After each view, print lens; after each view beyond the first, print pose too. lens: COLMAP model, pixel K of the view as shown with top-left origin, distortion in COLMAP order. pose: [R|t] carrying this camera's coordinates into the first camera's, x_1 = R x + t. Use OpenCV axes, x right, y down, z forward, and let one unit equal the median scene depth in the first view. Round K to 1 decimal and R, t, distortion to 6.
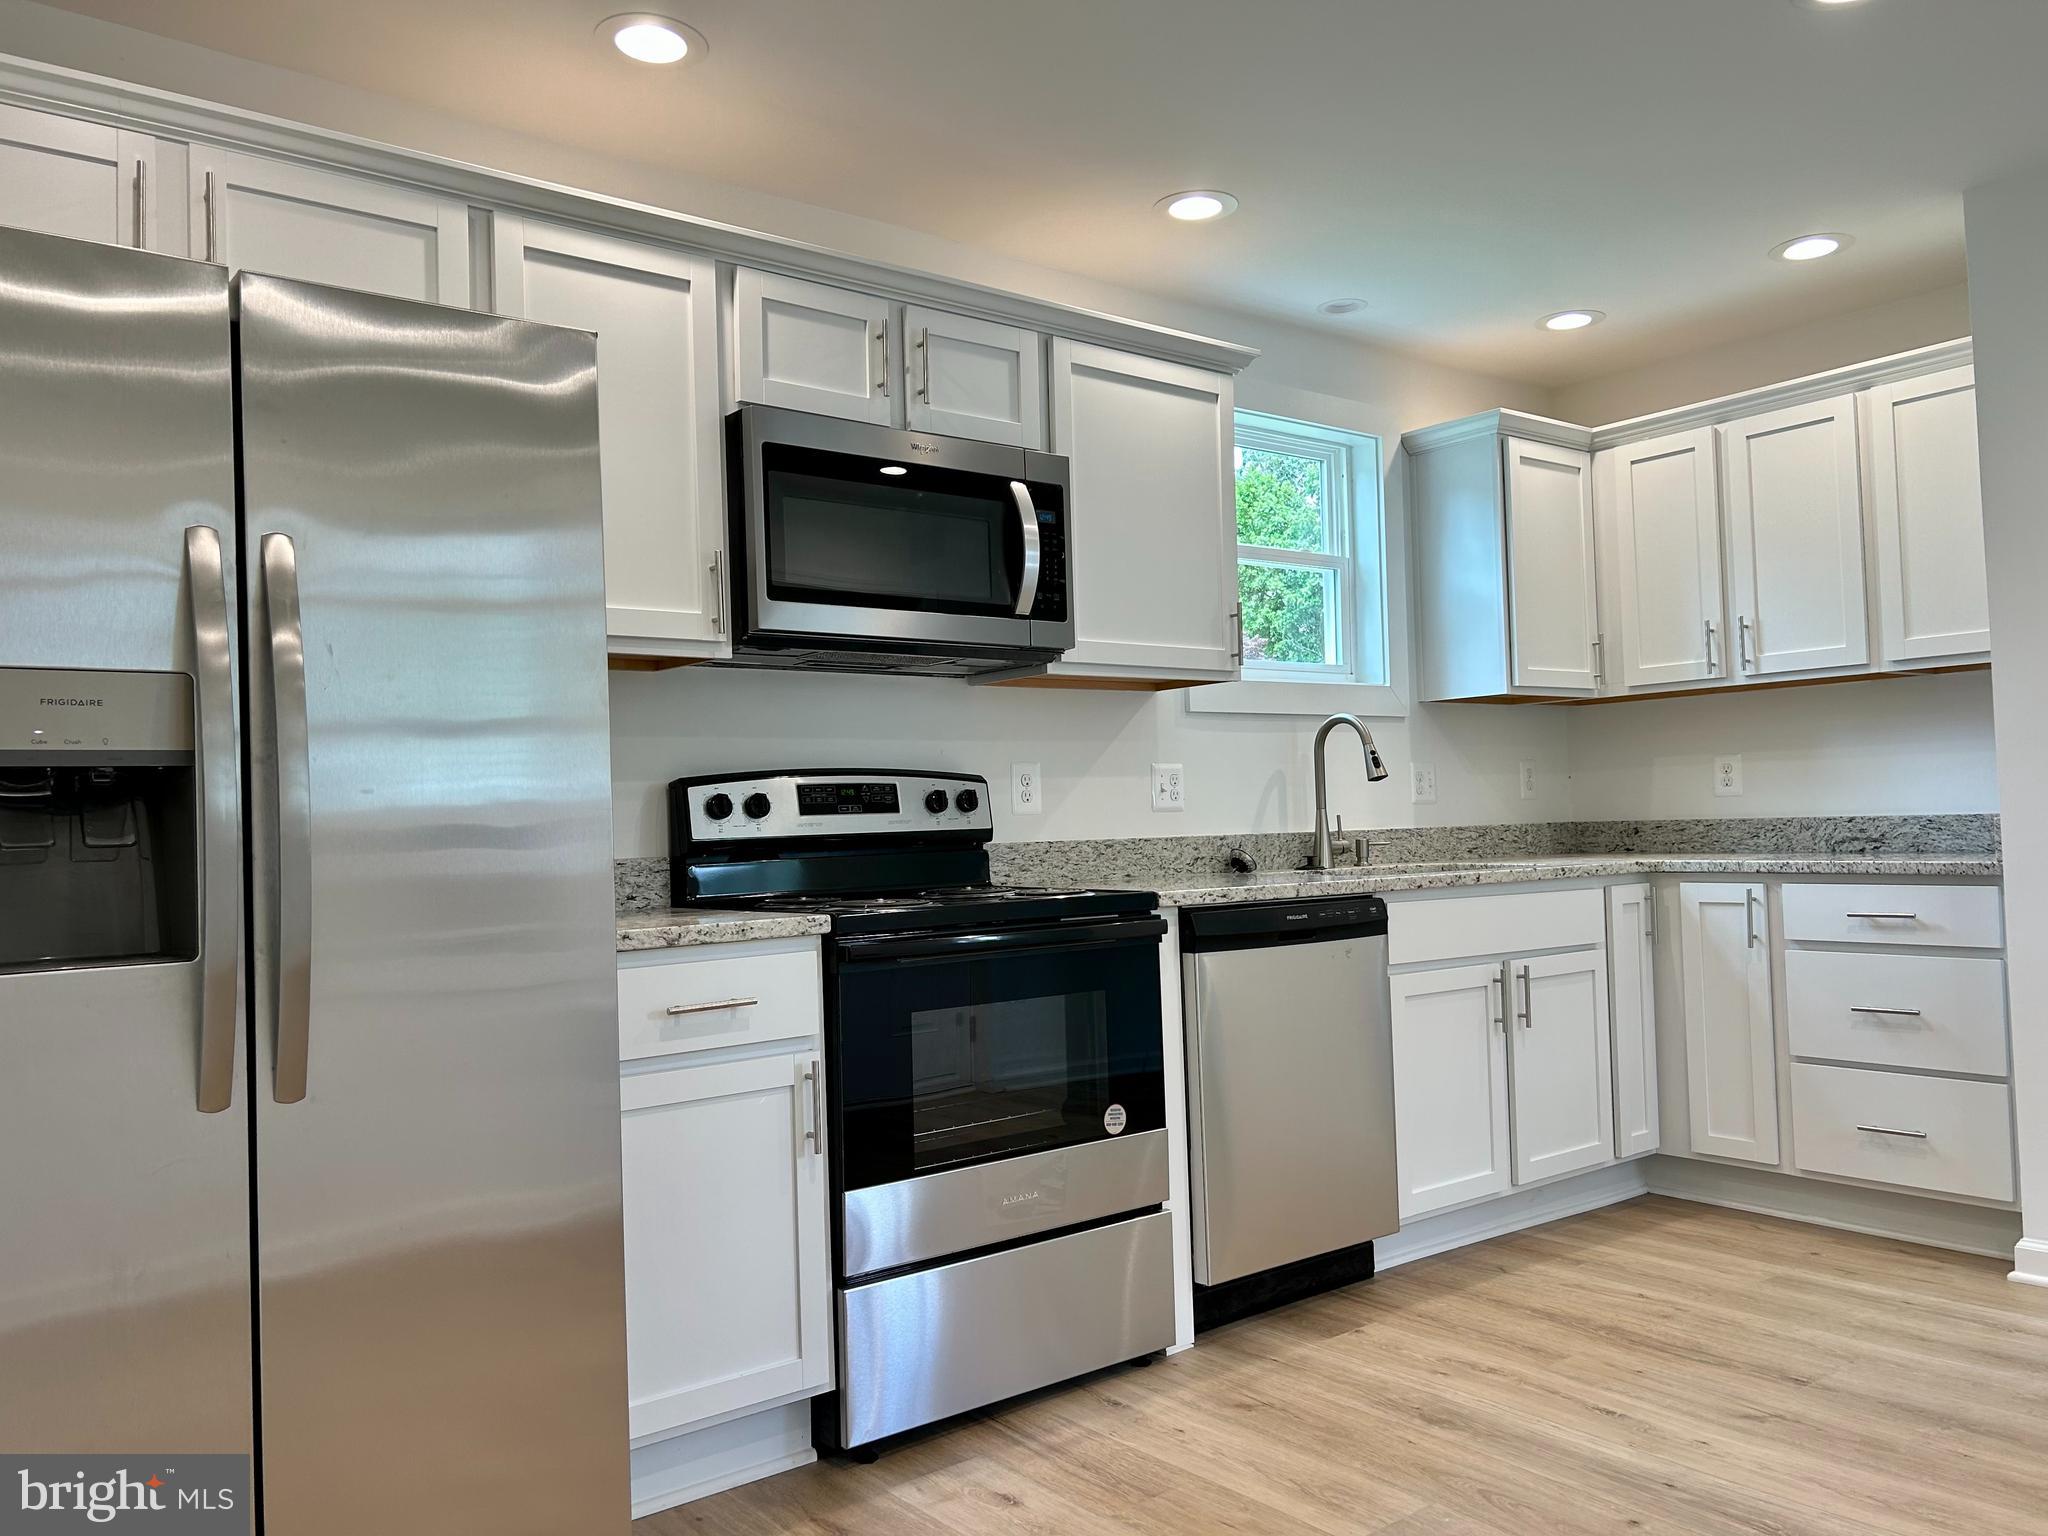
lens RADIAL K [[1539.2, 0, 1017.6], [0, 1539.2, 768.1], [0, 0, 1]] dist [0.034625, -0.028876]
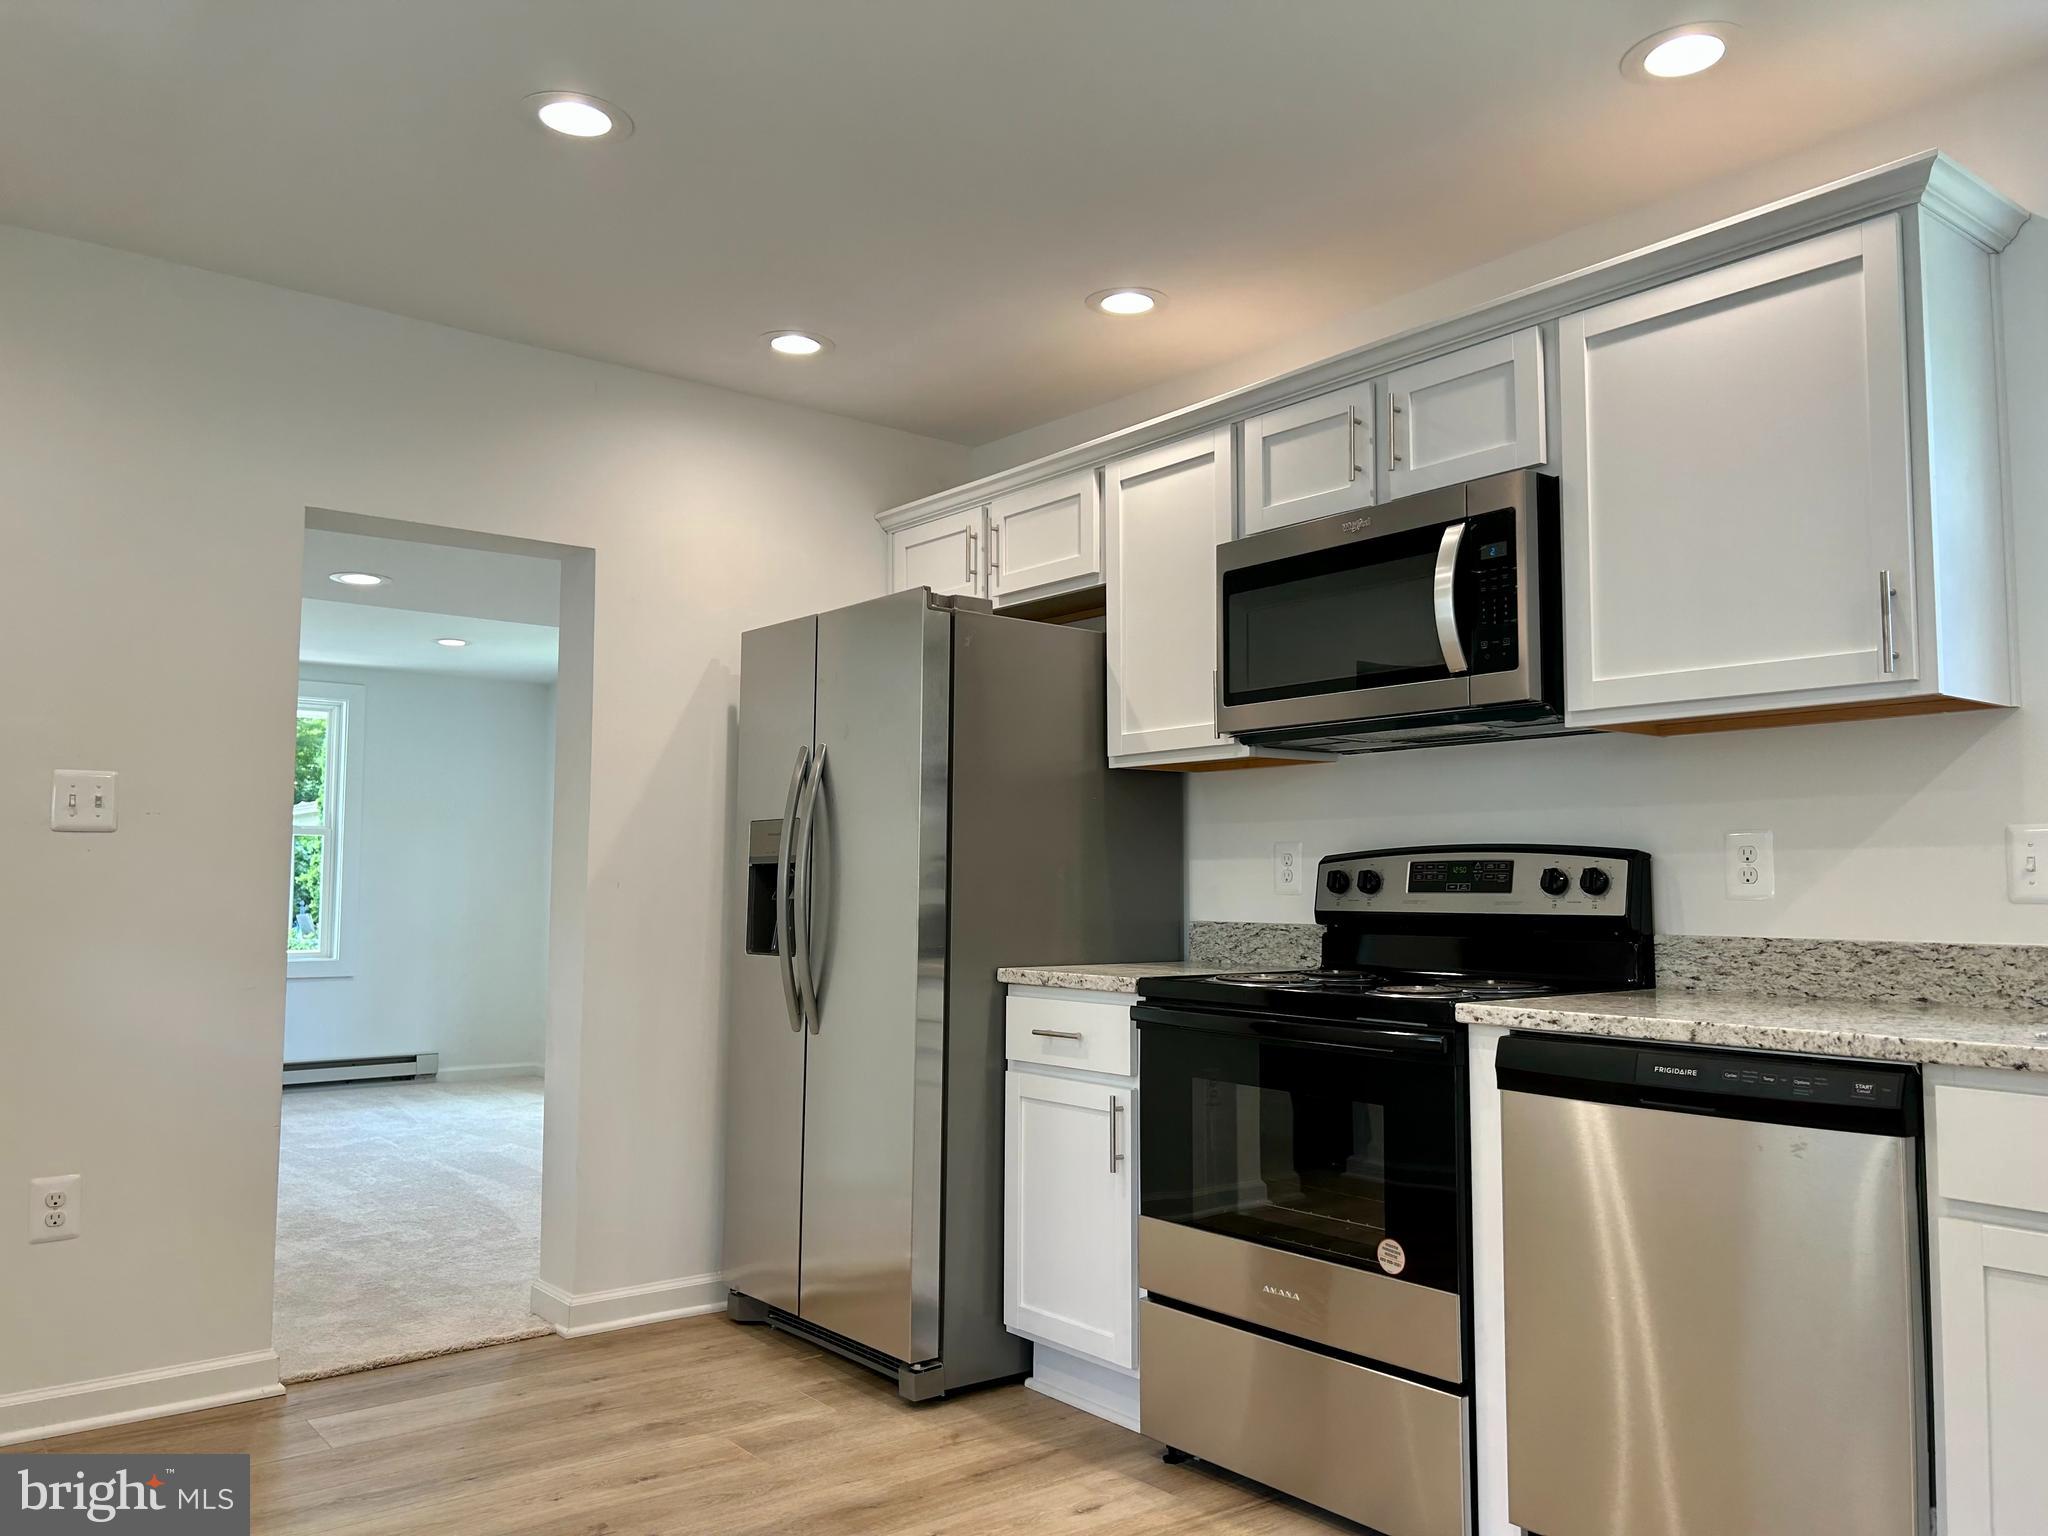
lens RADIAL K [[1539.2, 0, 1014.4], [0, 1539.2, 765.3], [0, 0, 1]] dist [0.034625, -0.028876]
pose [[-0.003055, -0.047298, -0.998876, 0.880716], [0.033527, 0.998314, -0.047374, -0.013523], [0.999433, -0.033634, -0.001464, 0.741129]]
